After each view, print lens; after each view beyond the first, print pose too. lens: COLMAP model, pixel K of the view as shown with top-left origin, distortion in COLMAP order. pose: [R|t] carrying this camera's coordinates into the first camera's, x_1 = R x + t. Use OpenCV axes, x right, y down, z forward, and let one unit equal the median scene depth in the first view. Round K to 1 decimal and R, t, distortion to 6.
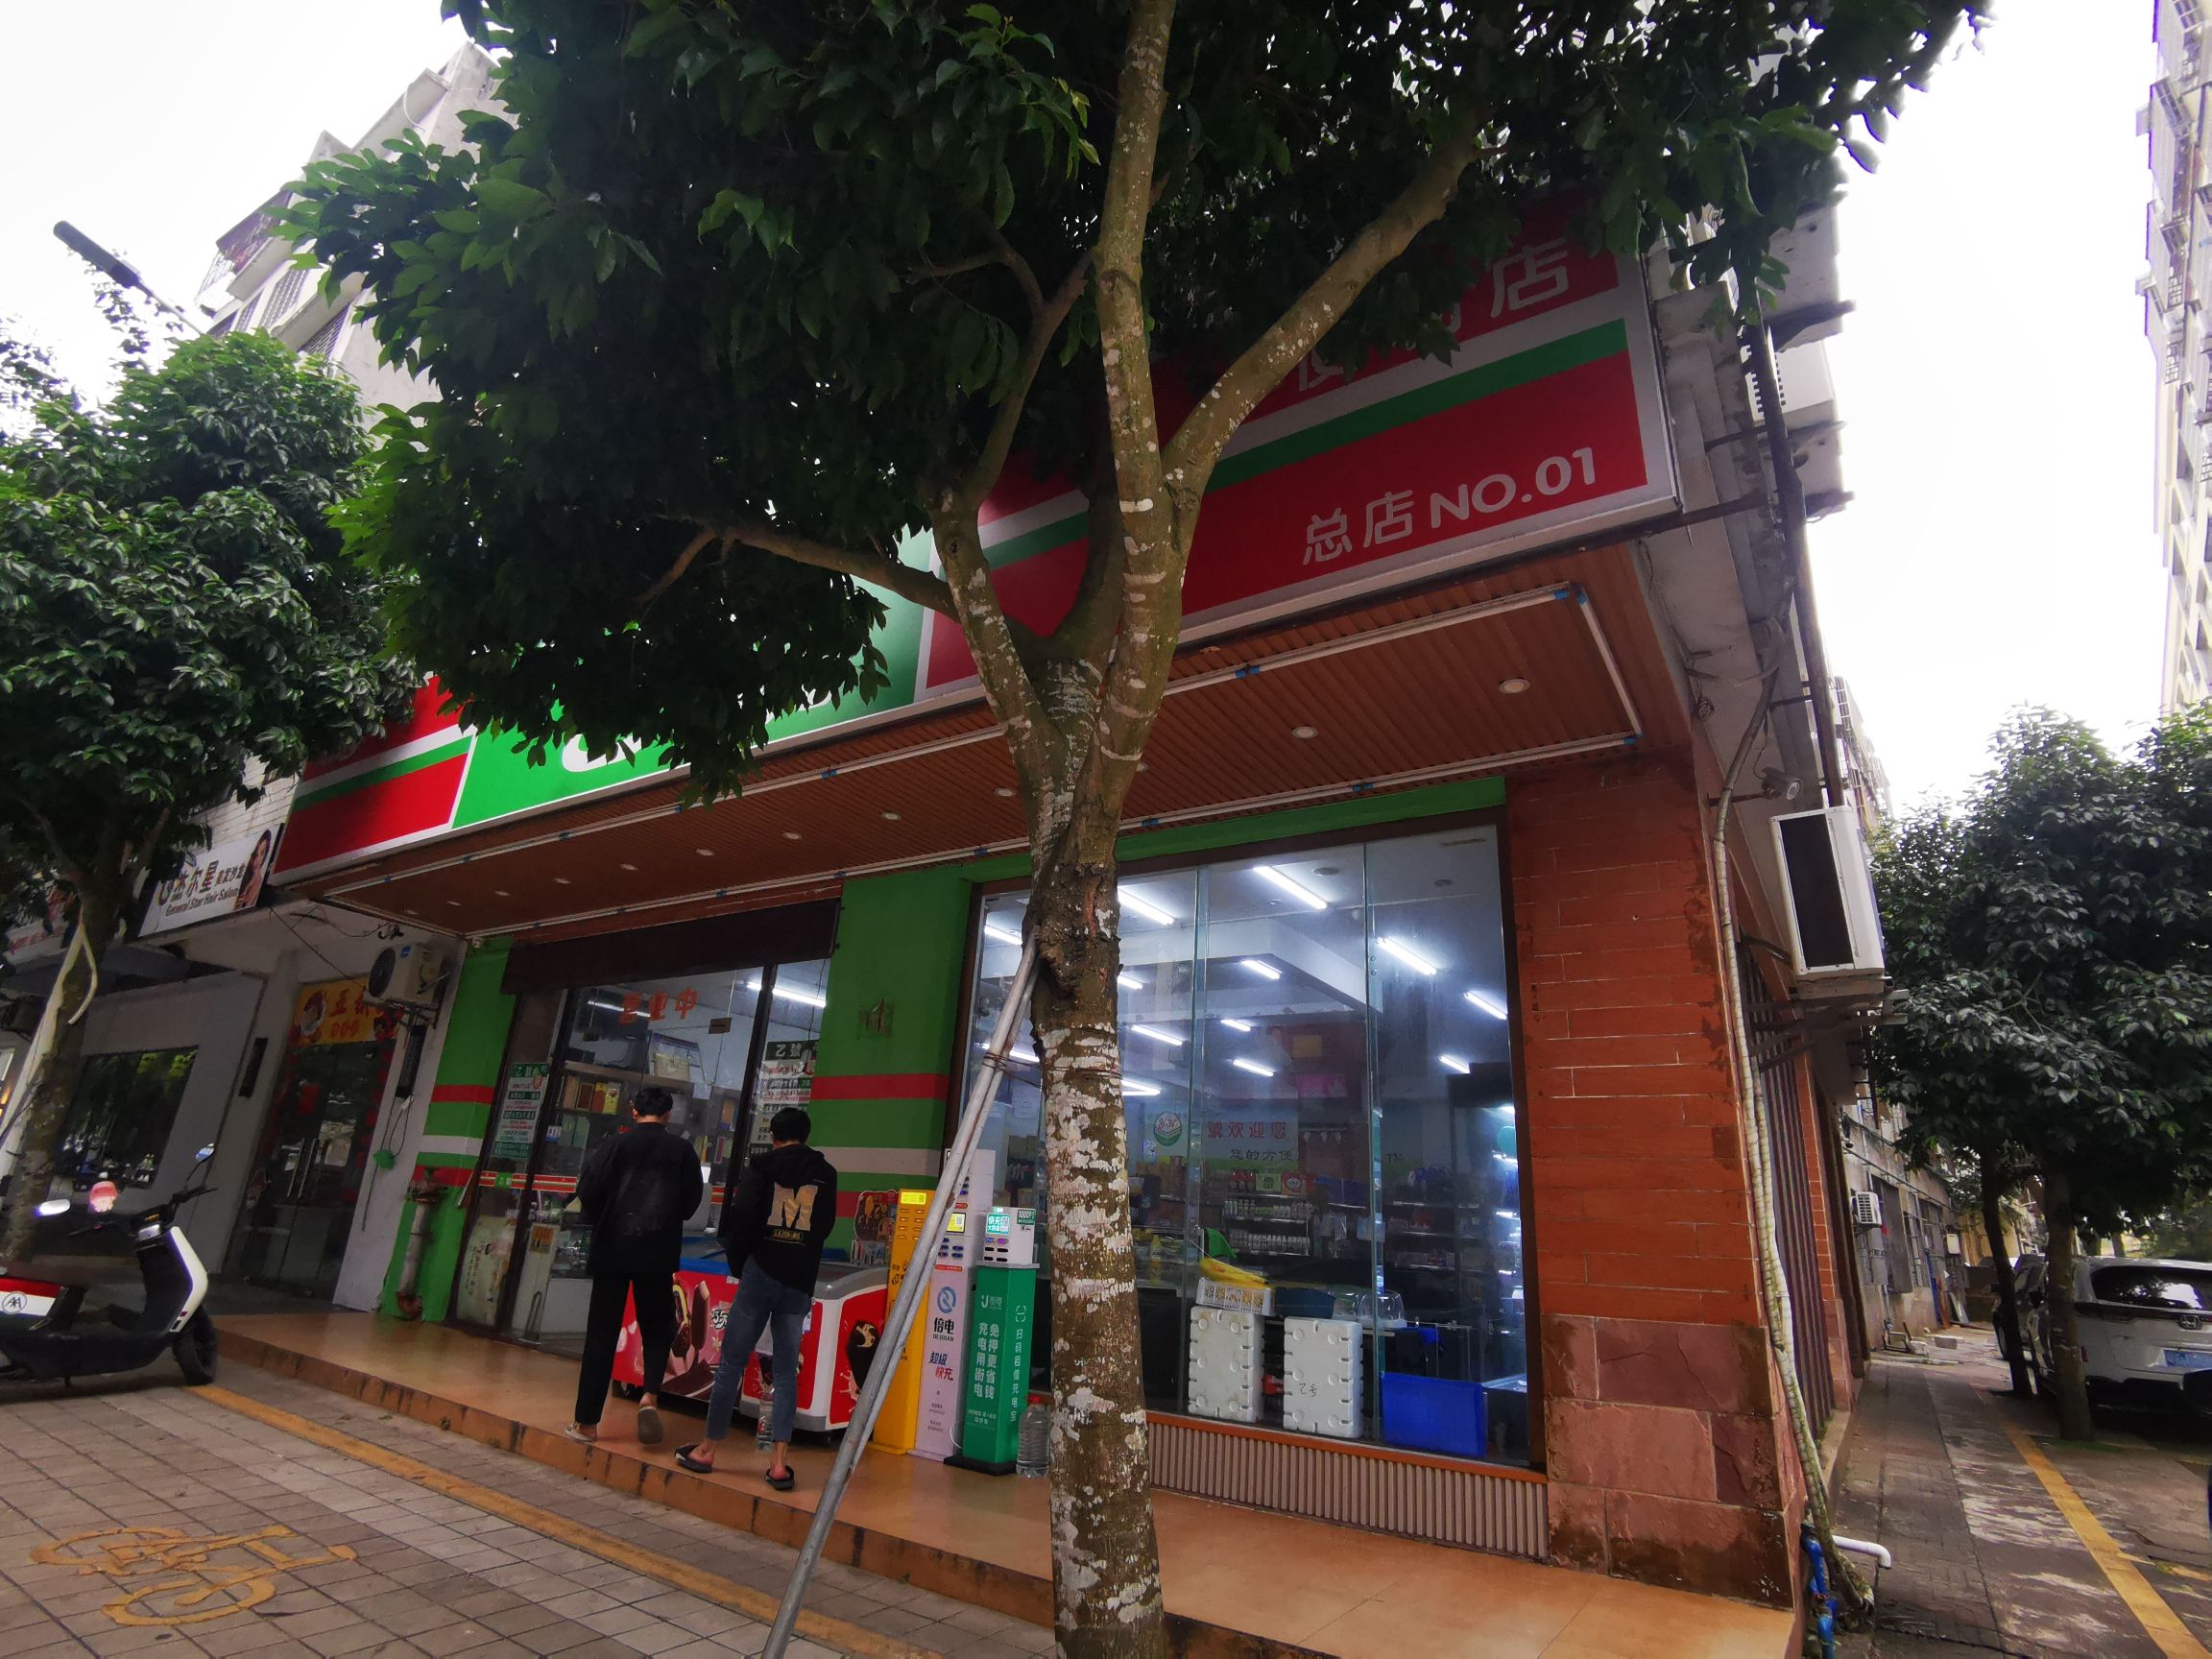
lens RADIAL K [[1073.6, 0, 1106.0], [0, 1073.6, 829.5], [0, 0, 1]] dist [-0.001426, -0.000042]
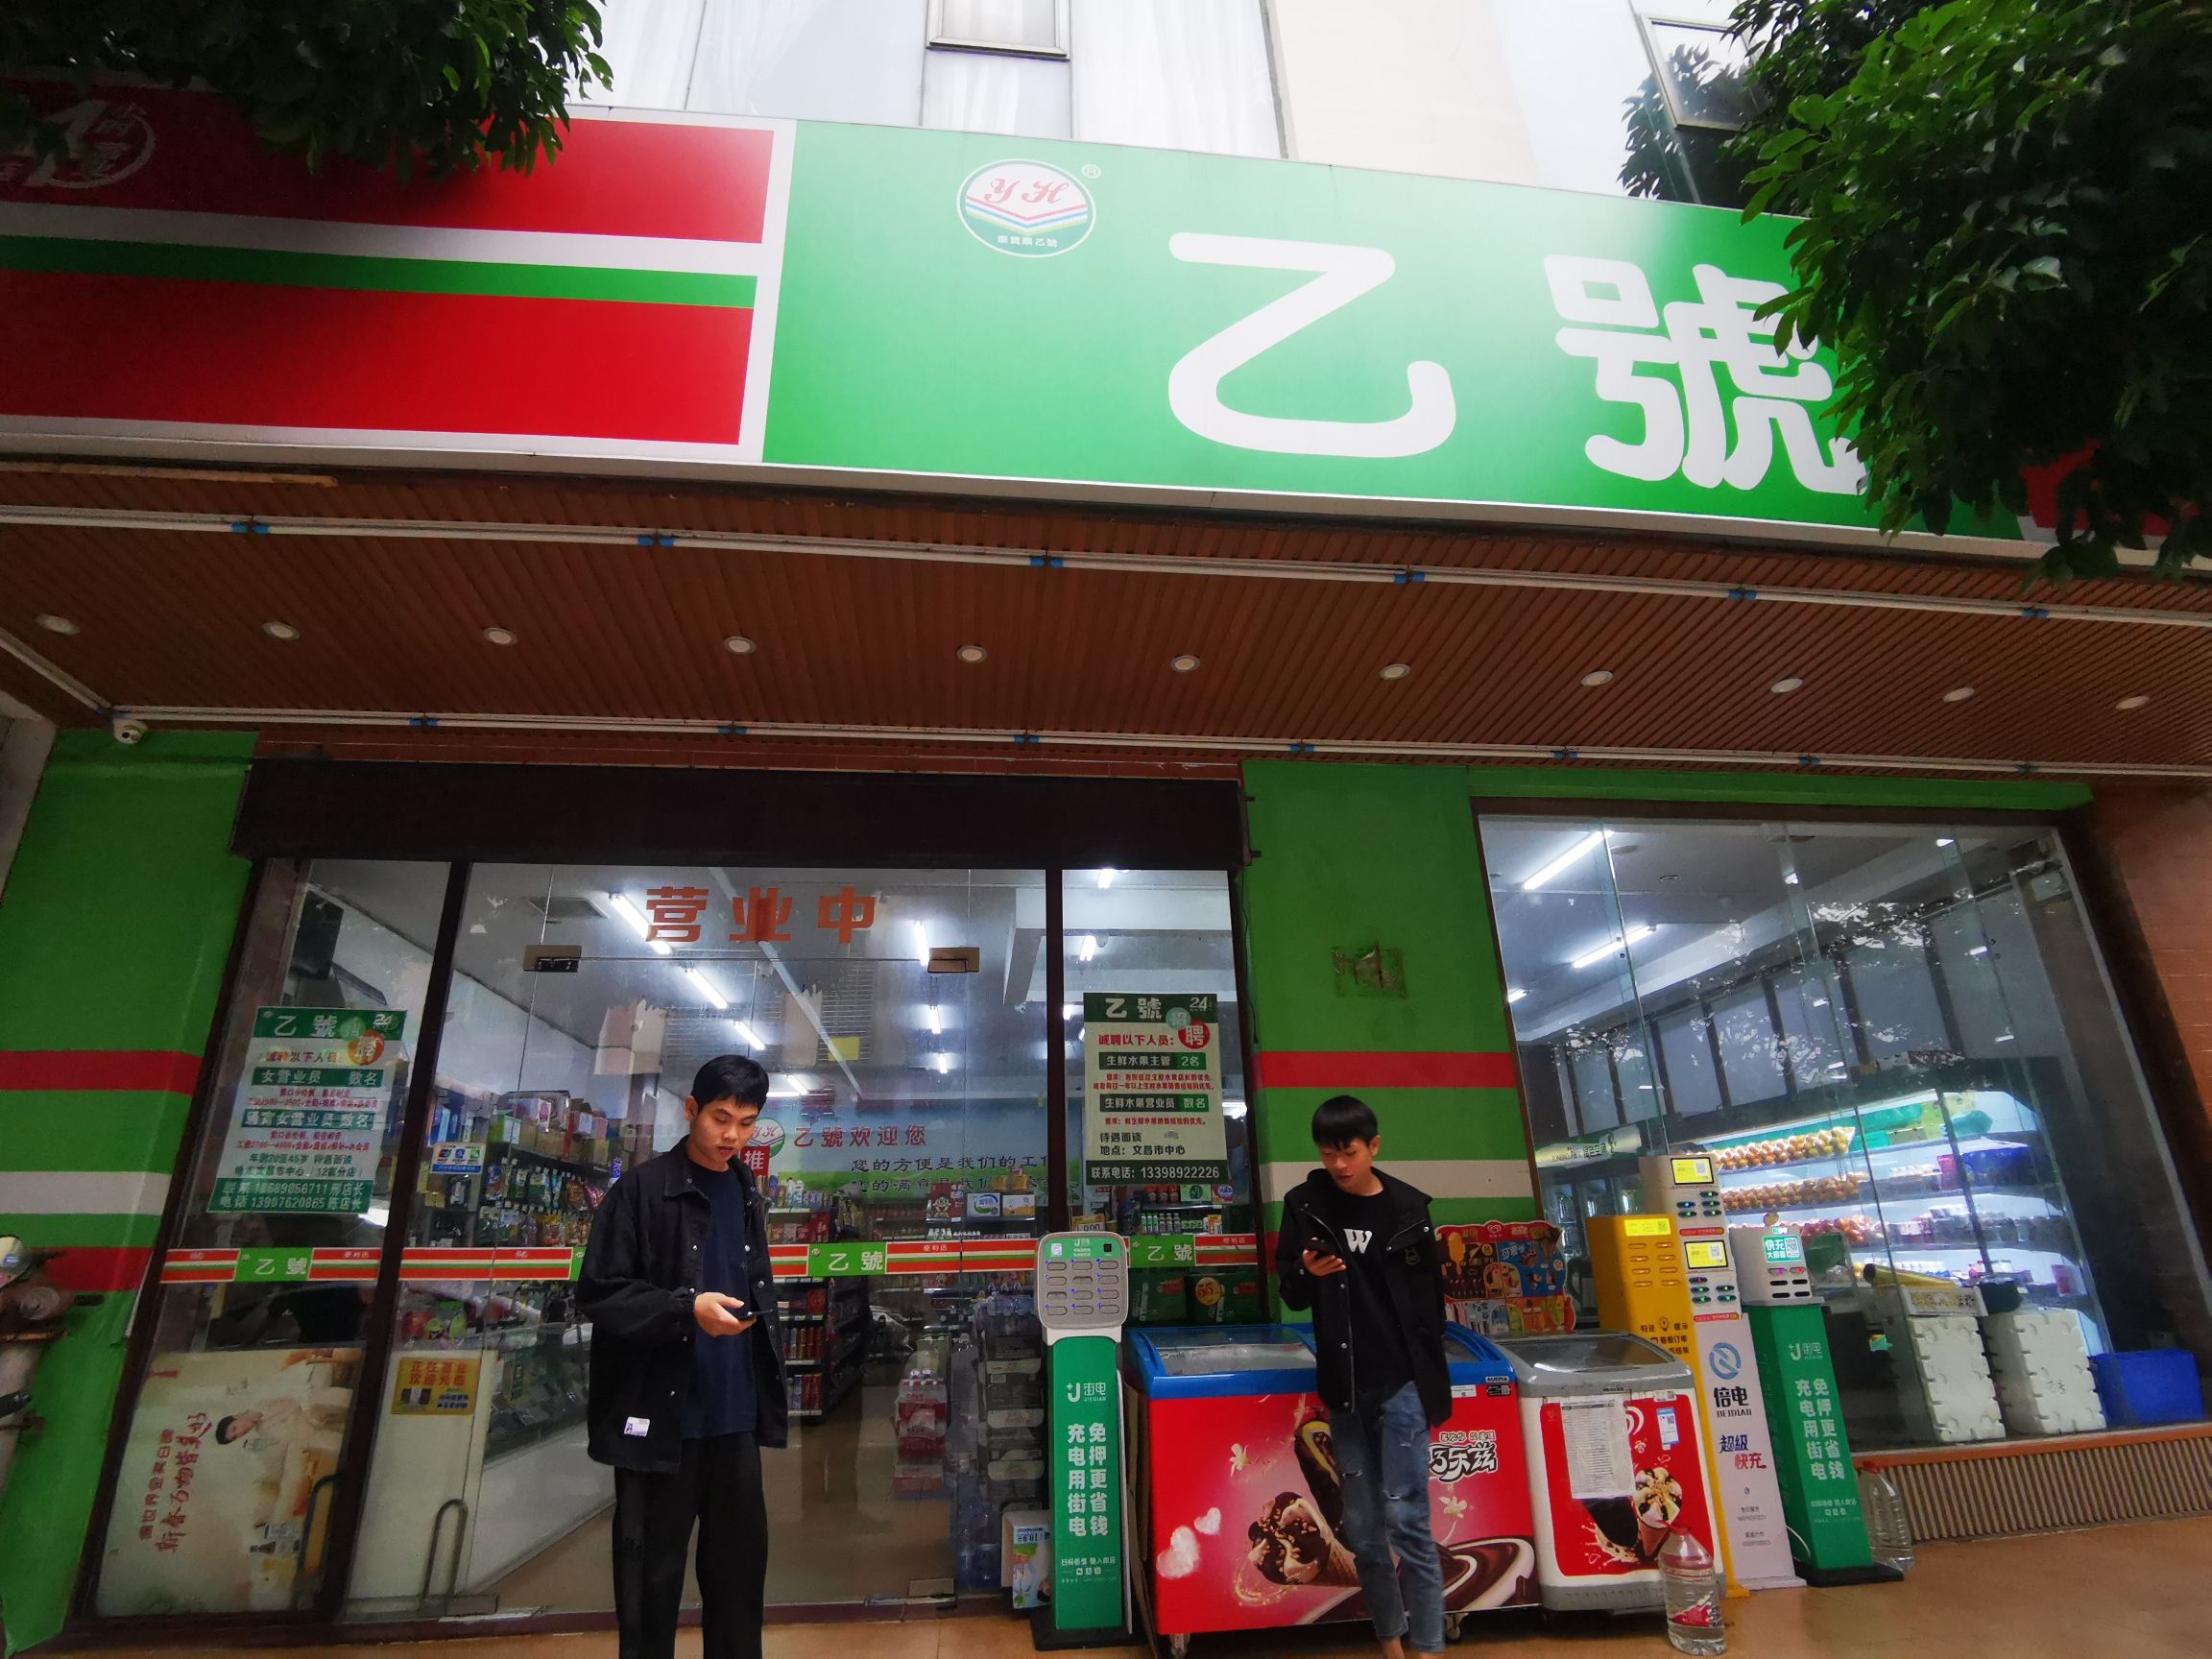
lens RADIAL K [[1099.5, 0, 1106.0], [0, 1099.5, 829.5], [0, 0, 1]] dist [-0.065494, 0.029143]
pose [[0.755746, 0.156166, 0.635971, -0.933972], [-0.158919, 0.985855, -0.053233, 0.181276], [-0.635289, -0.060838, 0.769875, 0.699417]]
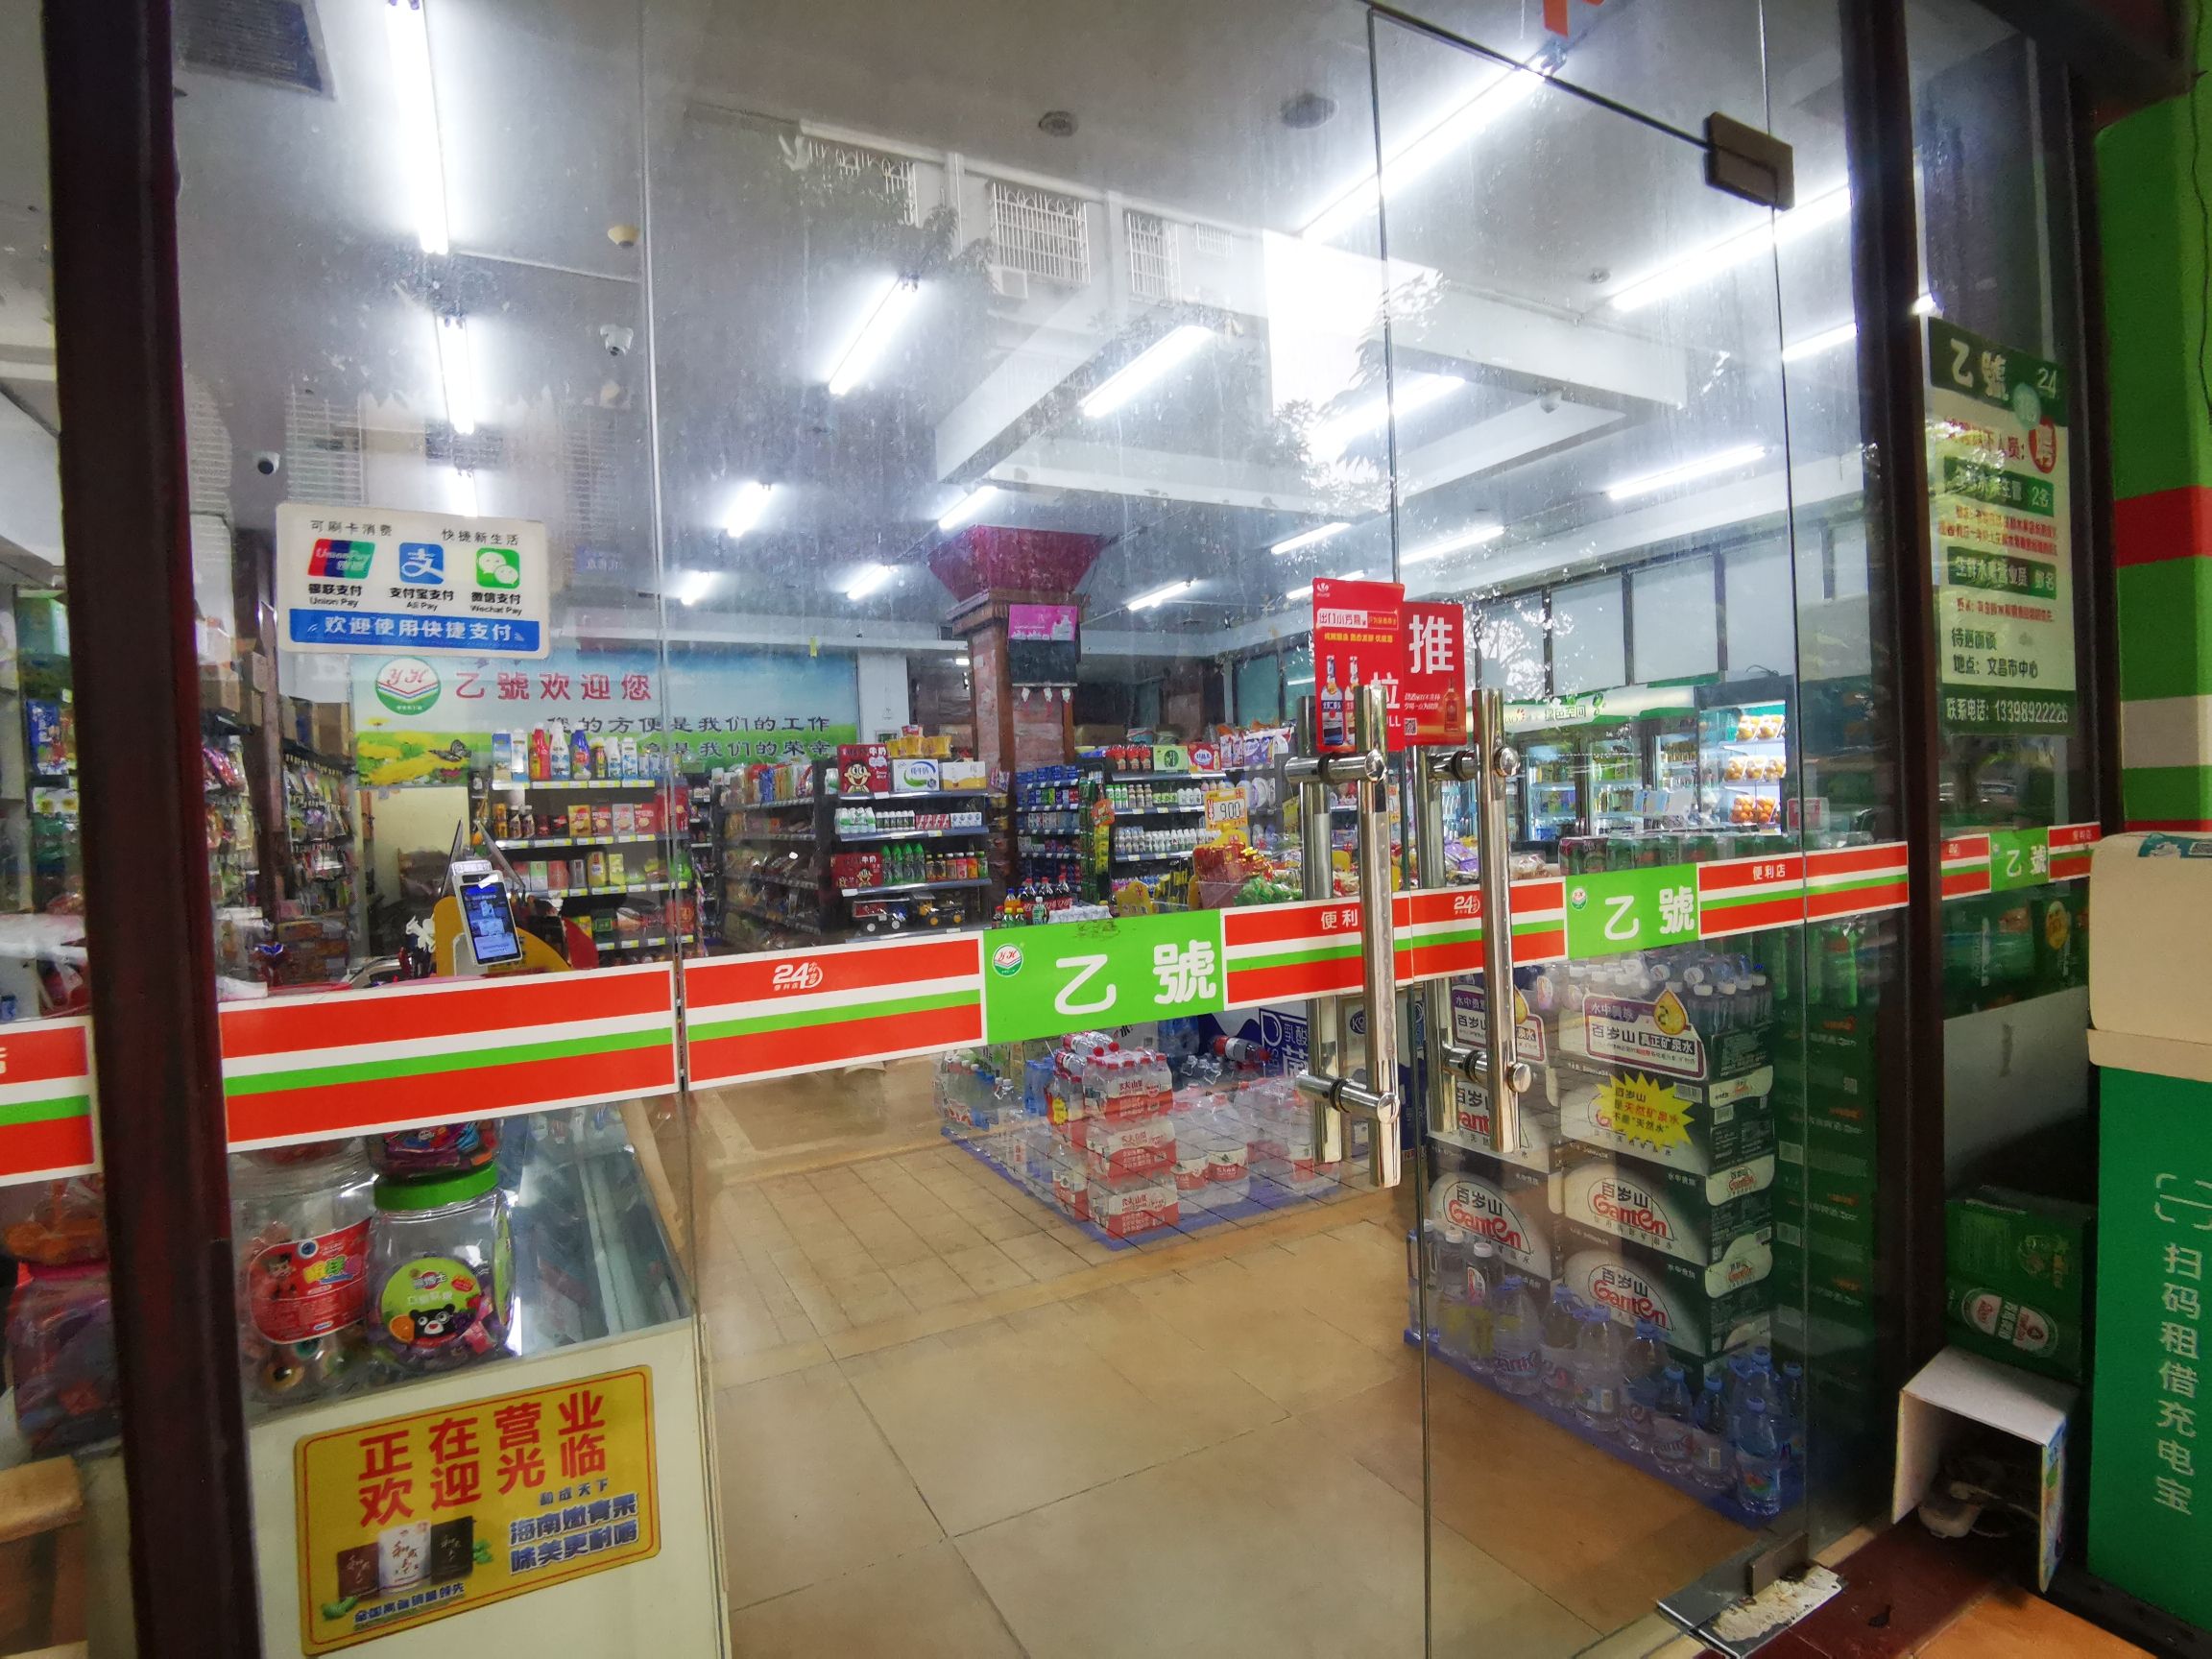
lens RADIAL K [[1073.6, 0, 1106.0], [0, 1073.6, 829.5], [0, 0, 1]] dist [-0.001426, -0.000042]
pose [[0.454836, -0.102920, 0.884608, -0.864586], [-0.250348, 0.938470, 0.237907, 0.396183], [-0.854663, -0.329669, 0.401085, 1.345372]]
